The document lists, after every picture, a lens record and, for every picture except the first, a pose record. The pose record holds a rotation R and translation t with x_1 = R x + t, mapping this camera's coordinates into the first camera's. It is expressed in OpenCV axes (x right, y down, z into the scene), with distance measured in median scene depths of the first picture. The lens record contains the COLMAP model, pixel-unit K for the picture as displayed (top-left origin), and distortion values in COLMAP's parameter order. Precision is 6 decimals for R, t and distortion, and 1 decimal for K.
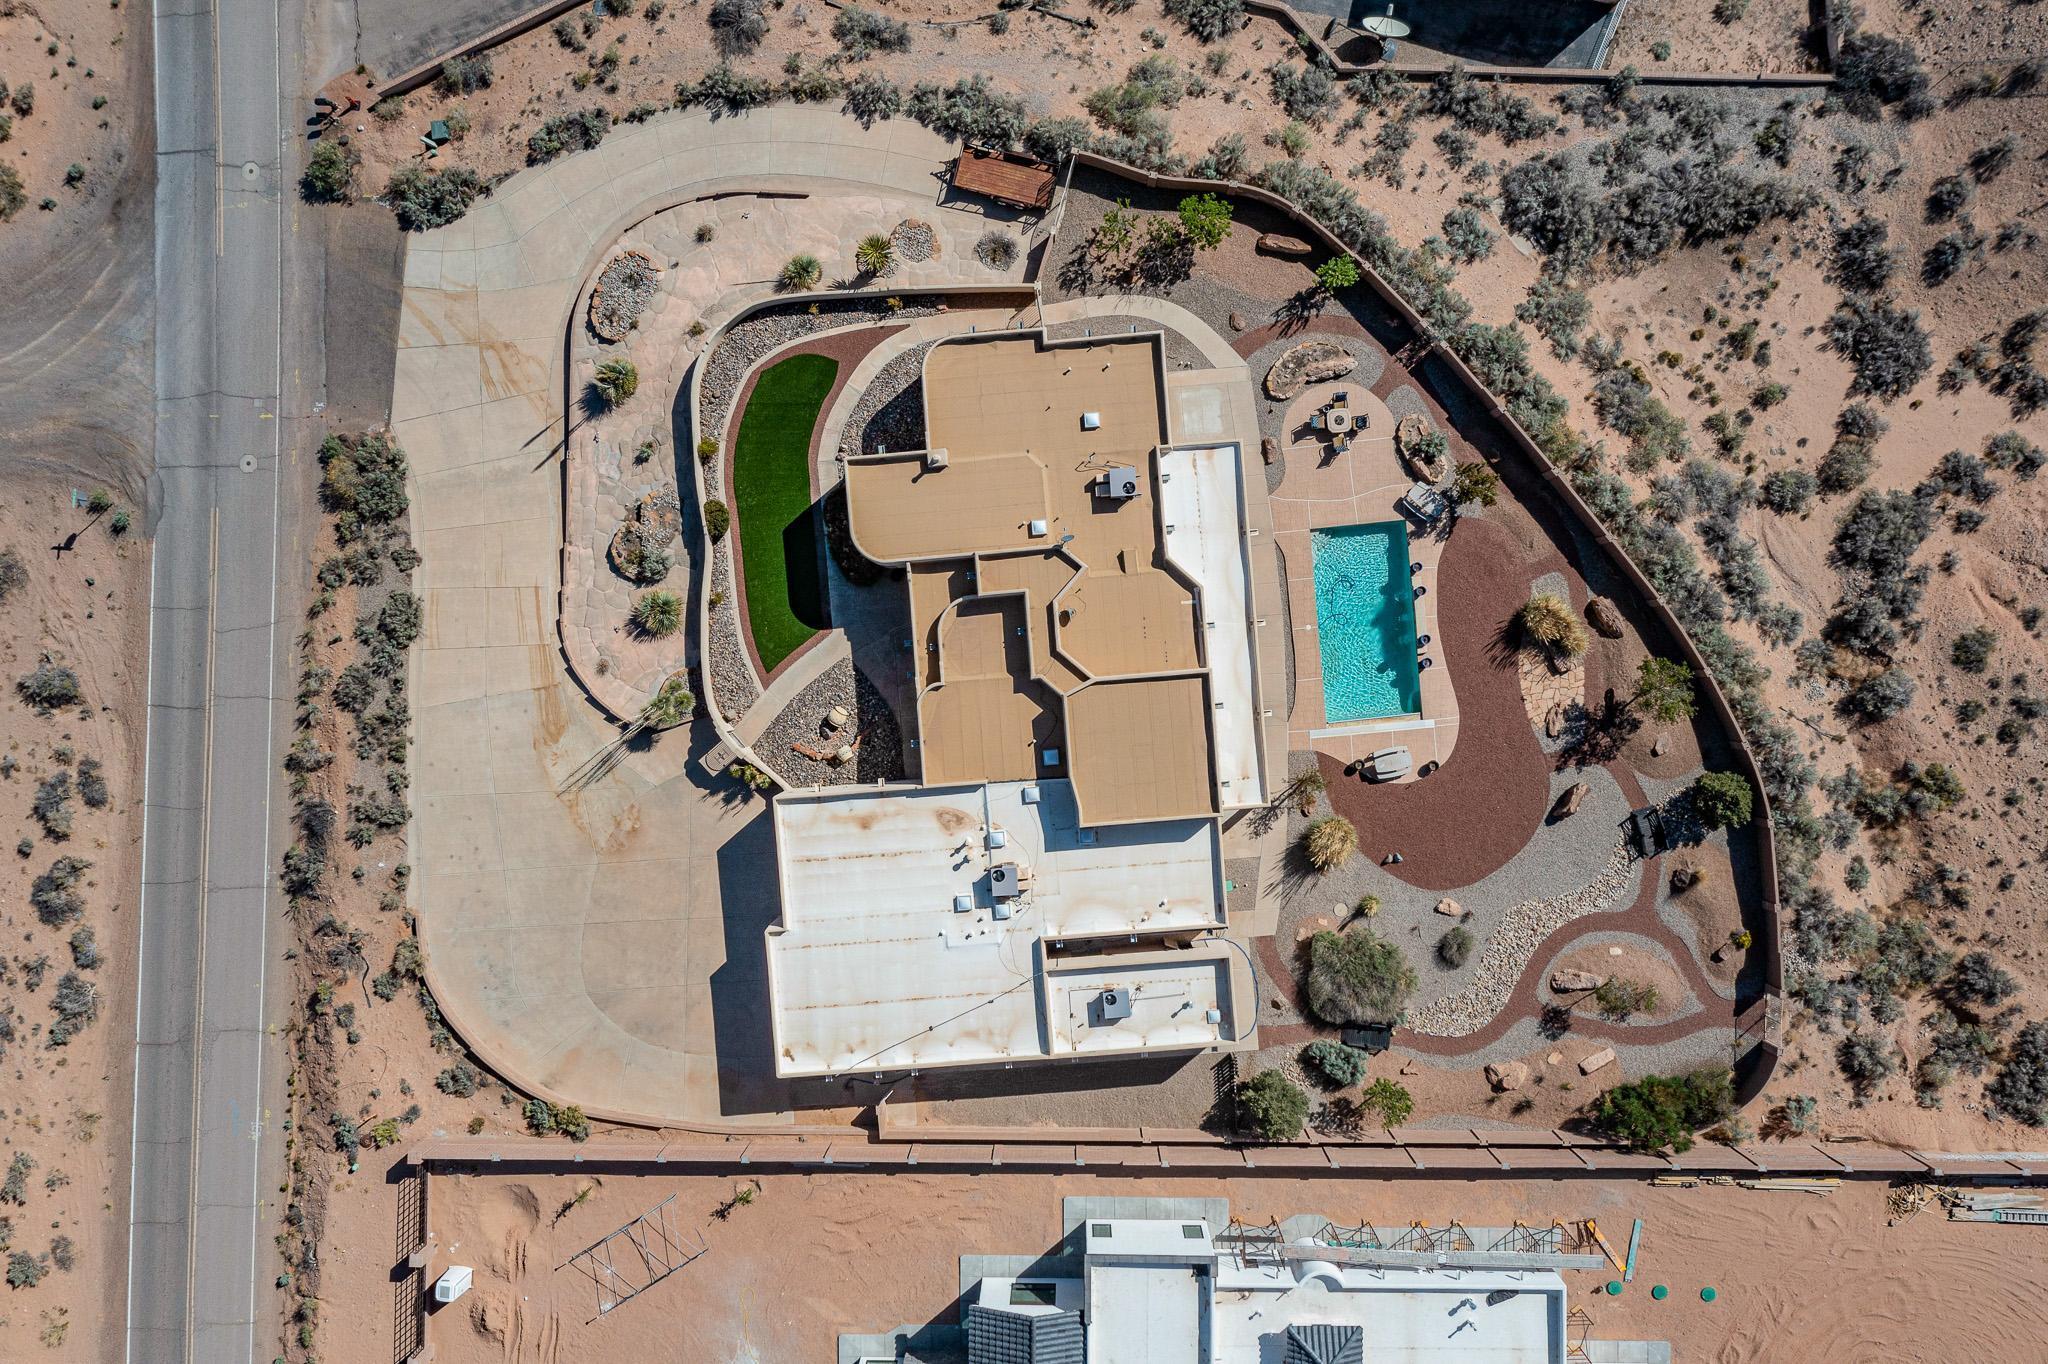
lens RADIAL K [[1660.8, 0, 1024.0], [0, 1660.8, 682.0], [0, 0, 1]] dist [-0.000101, 0.018316]
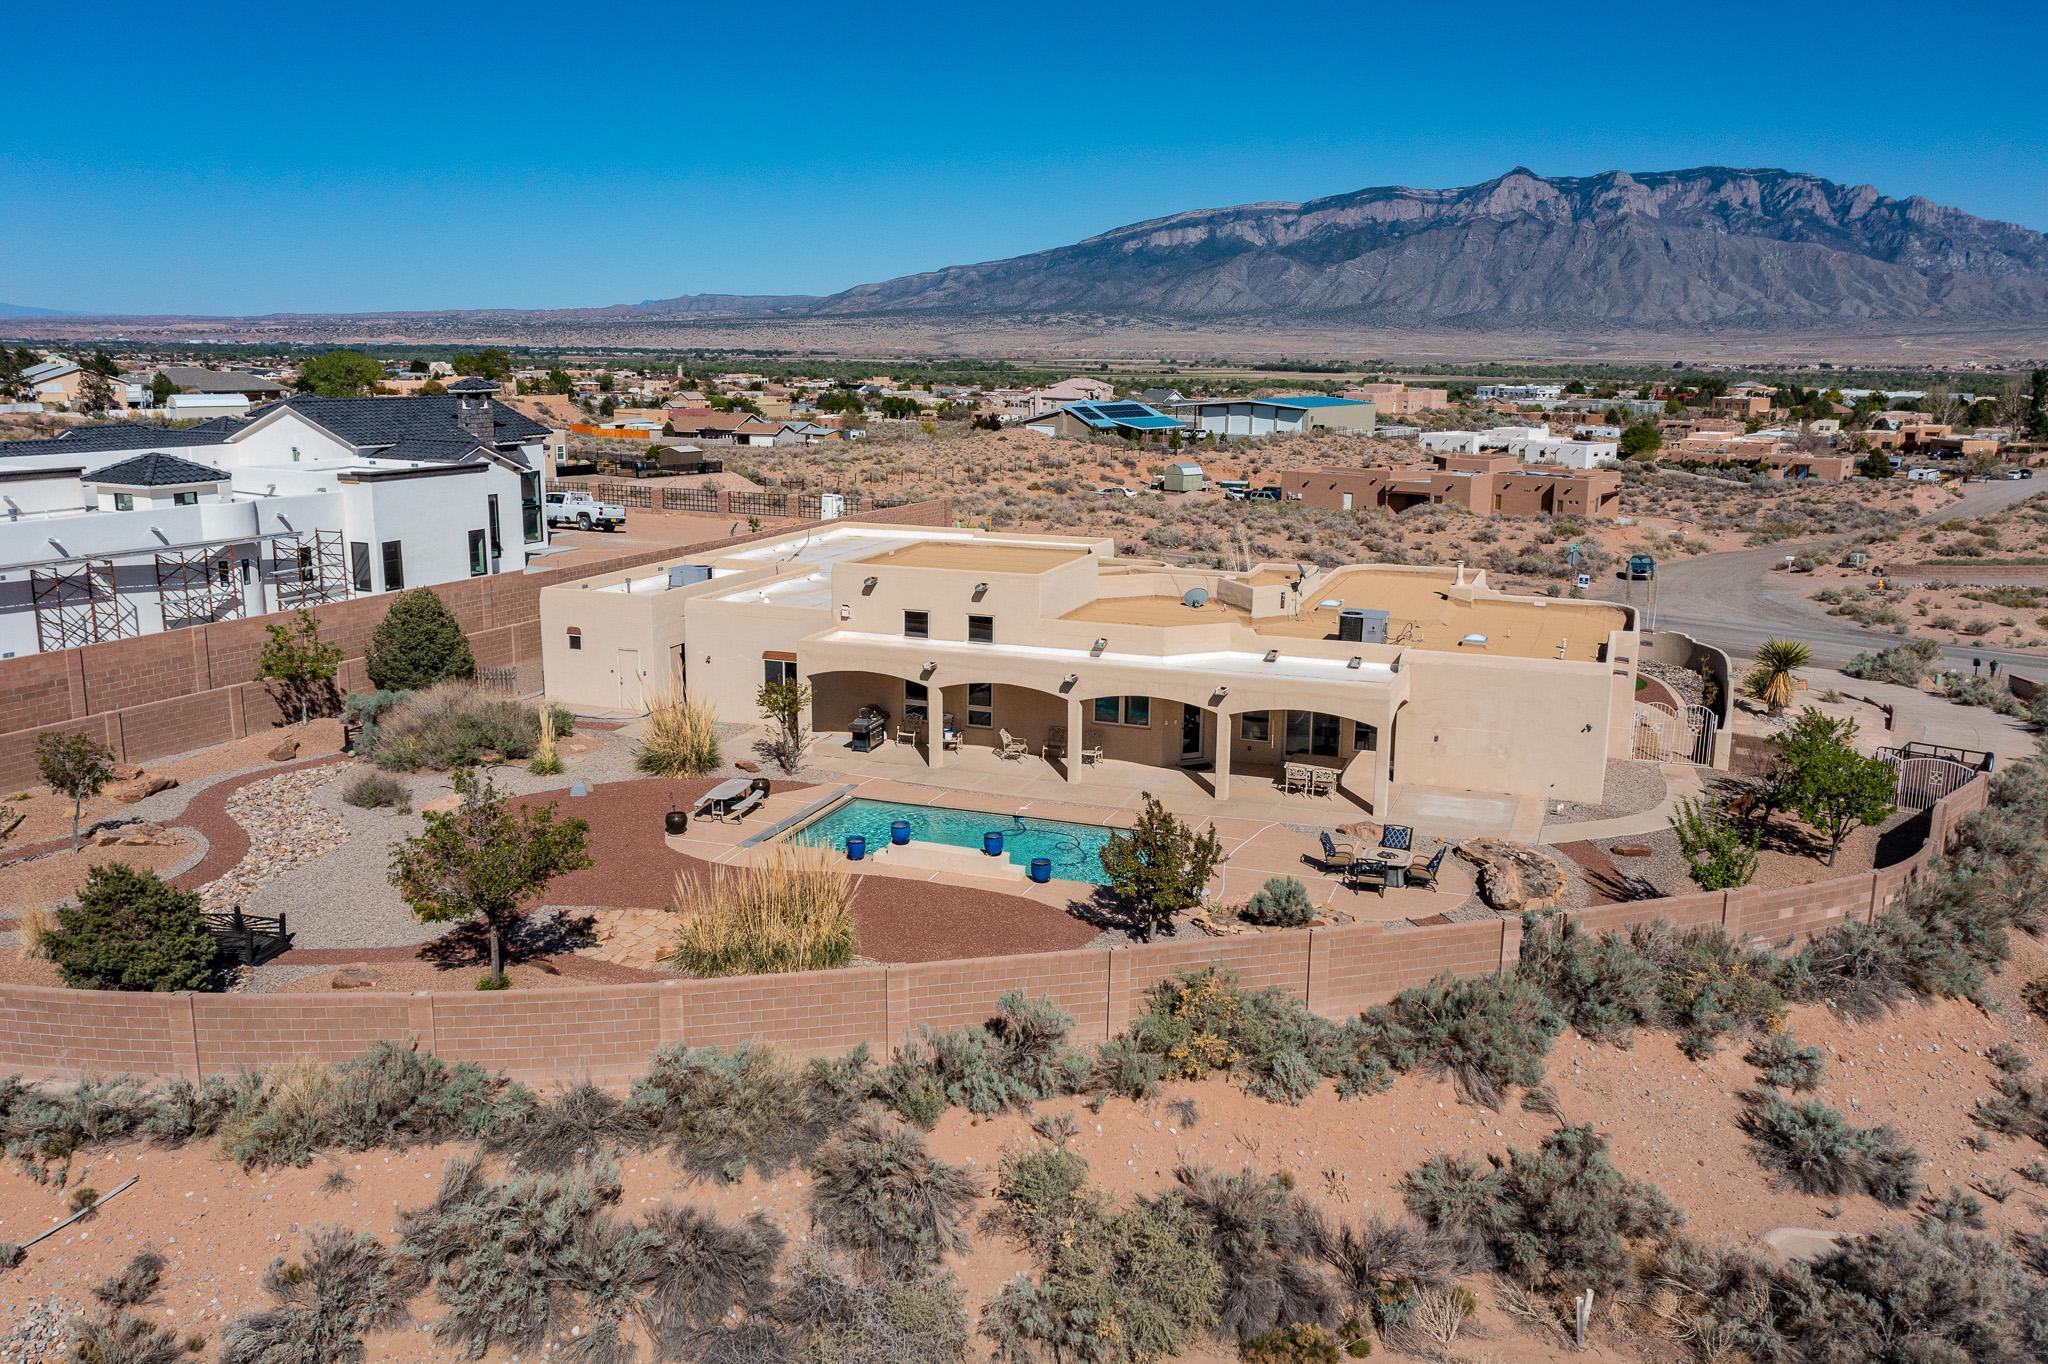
lens RADIAL K [[1639.1, 0, 1024.0], [0, 1639.1, 682.0], [0, 0, 1]] dist [0.000301, 0.013223]
pose [[-0.438736, 0.193852, -0.877458, 0.630786], [-0.898589, -0.102256, 0.426710, -0.254888], [-0.007007, 0.975687, 0.219057, 0.838272]]
